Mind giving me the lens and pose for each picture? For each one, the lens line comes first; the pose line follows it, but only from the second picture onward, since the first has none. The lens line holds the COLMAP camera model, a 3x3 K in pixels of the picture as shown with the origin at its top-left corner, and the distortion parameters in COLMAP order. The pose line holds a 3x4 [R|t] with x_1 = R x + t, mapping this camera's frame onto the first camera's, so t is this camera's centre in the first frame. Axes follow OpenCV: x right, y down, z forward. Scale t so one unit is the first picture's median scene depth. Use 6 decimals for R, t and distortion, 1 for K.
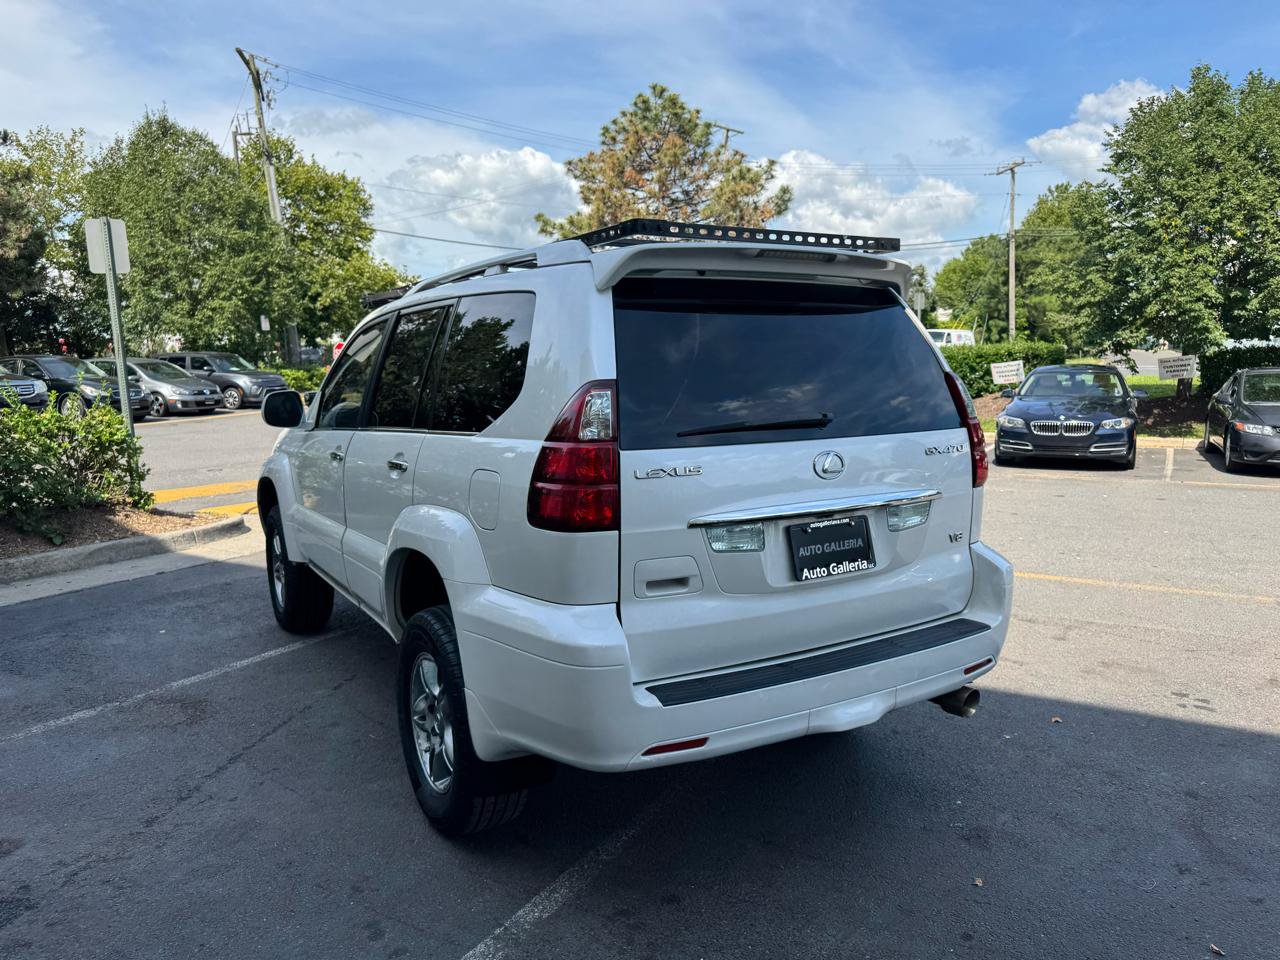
lens RADIAL K [[902.8, 0, 640.0], [0, 902.8, 480.0], [0, 0, 1]] dist [0.010964, -0.011531]
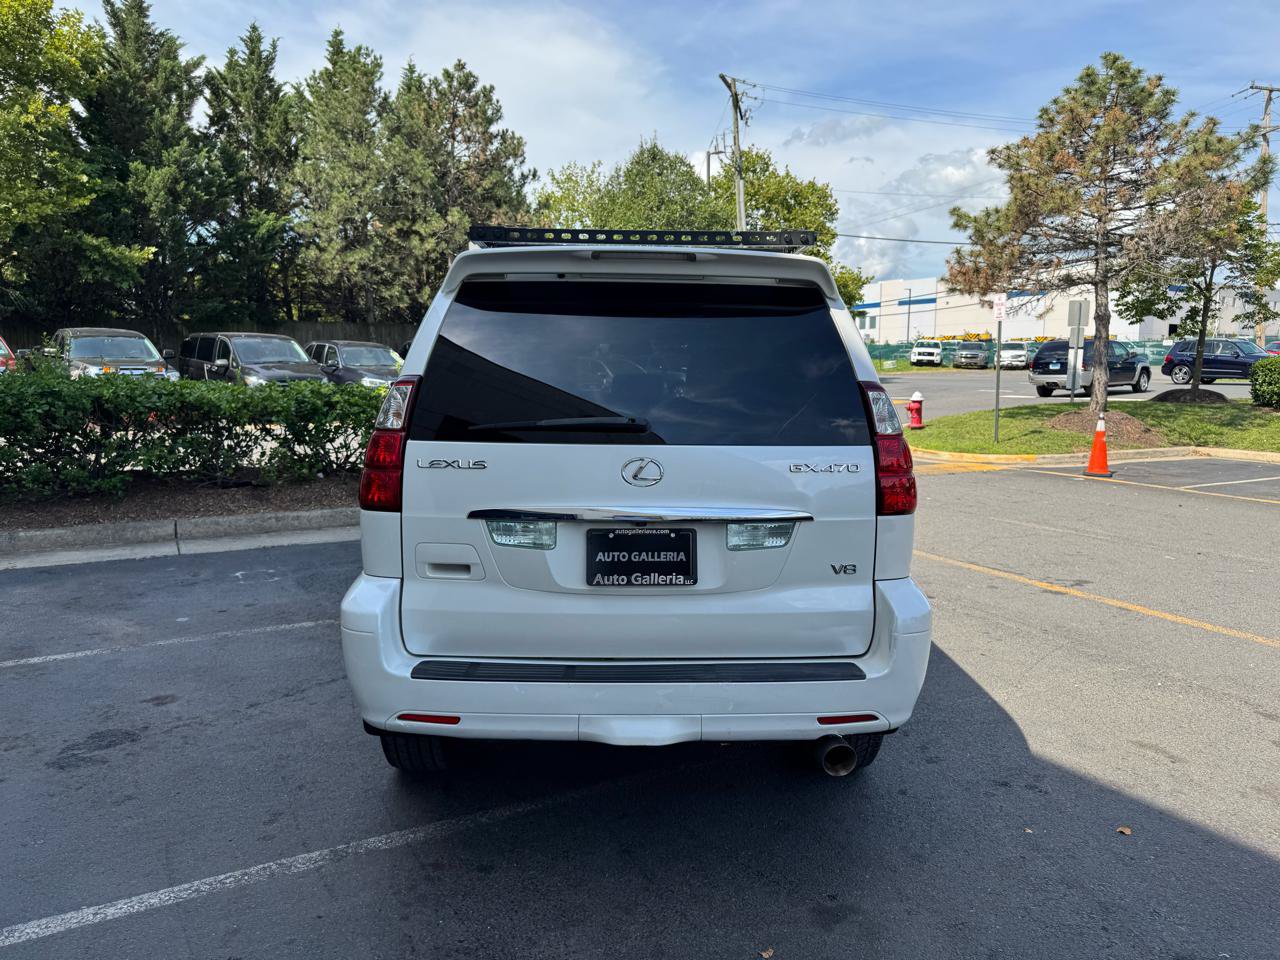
lens RADIAL K [[899.5, 0, 653.2], [0, 899.5, 480.4], [0, 0, 1]] dist [0.019458, -0.026173]
pose [[0.866487, 0.083246, -0.492210, 0.425818], [-0.083344, 0.996283, 0.021780, -0.017934], [0.492193, 0.022150, 0.870204, 0.103654]]
